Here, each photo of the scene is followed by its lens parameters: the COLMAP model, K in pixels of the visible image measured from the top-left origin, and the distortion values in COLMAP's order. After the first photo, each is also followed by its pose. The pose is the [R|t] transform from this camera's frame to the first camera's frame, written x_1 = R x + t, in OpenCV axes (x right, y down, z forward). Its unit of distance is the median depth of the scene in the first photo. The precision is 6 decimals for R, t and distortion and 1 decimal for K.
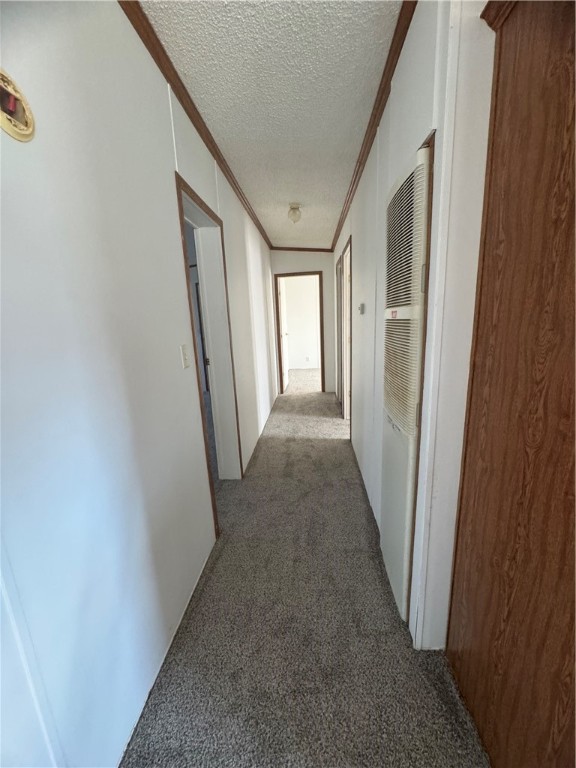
lens RADIAL K [[305.7, 0, 288.0], [0, 305.7, 384.0], [0, 0, 1]] dist [0.000655, 0.000070]
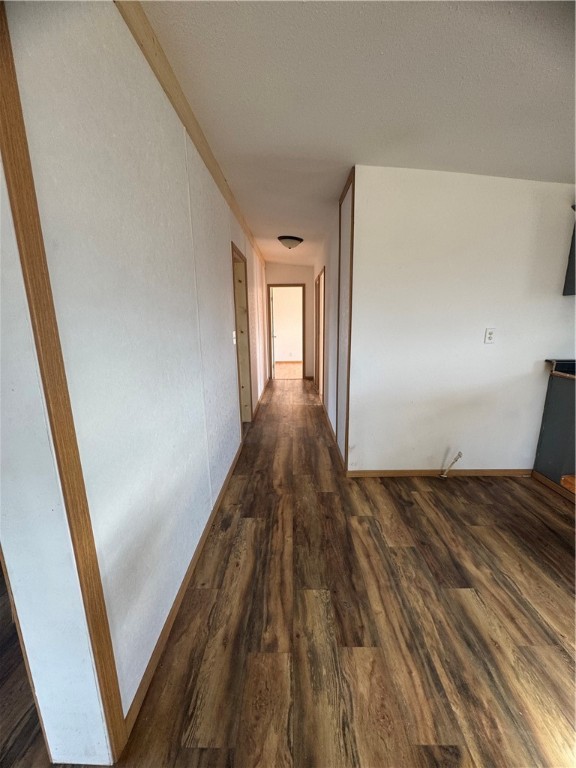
lens RADIAL K [[305.7, 0, 288.0], [0, 305.7, 384.0], [0, 0, 1]] dist [0.000655, 0.000070]
pose [[0.997738, 0.021303, 0.063753, -0.037276], [-0.021025, 0.999766, -0.005033, 0.070599], [-0.063846, 0.003681, 0.997953, -0.318491]]
